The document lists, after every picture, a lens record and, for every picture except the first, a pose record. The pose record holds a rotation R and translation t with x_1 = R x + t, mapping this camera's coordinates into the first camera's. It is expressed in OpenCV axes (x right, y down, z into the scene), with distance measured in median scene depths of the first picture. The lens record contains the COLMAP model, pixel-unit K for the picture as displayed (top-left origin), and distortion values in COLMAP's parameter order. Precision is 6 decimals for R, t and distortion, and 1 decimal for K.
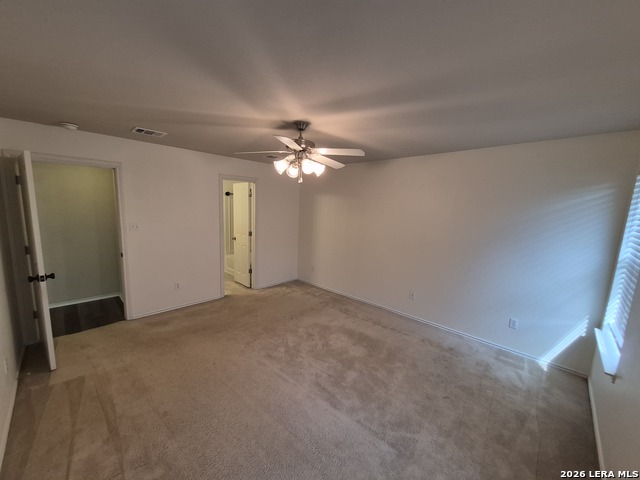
lens RADIAL K [[251.9, 0, 315.9], [0, 251.9, 243.8], [0, 0, 1]] dist [-0.000404, -0.000022]
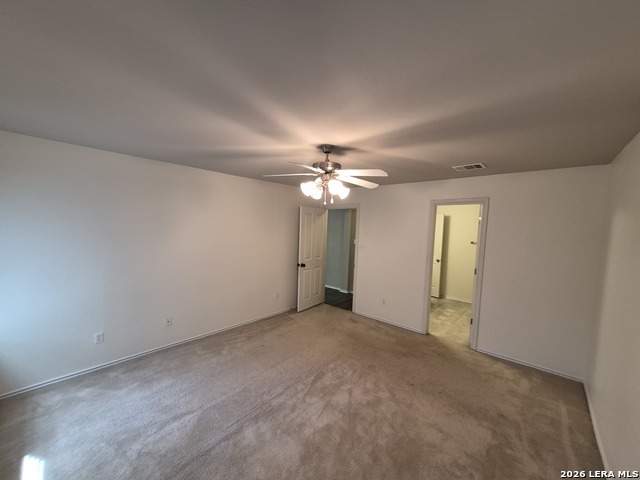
lens RADIAL K [[251.9, 0, 315.9], [0, 251.9, 243.8], [0, 0, 1]] dist [-0.000404, -0.000022]
pose [[0.018763, 0.033143, -0.999274, 0.673452], [-0.176724, 0.983824, 0.029312, -0.083561], [0.984082, 0.176046, 0.024317, 0.706051]]
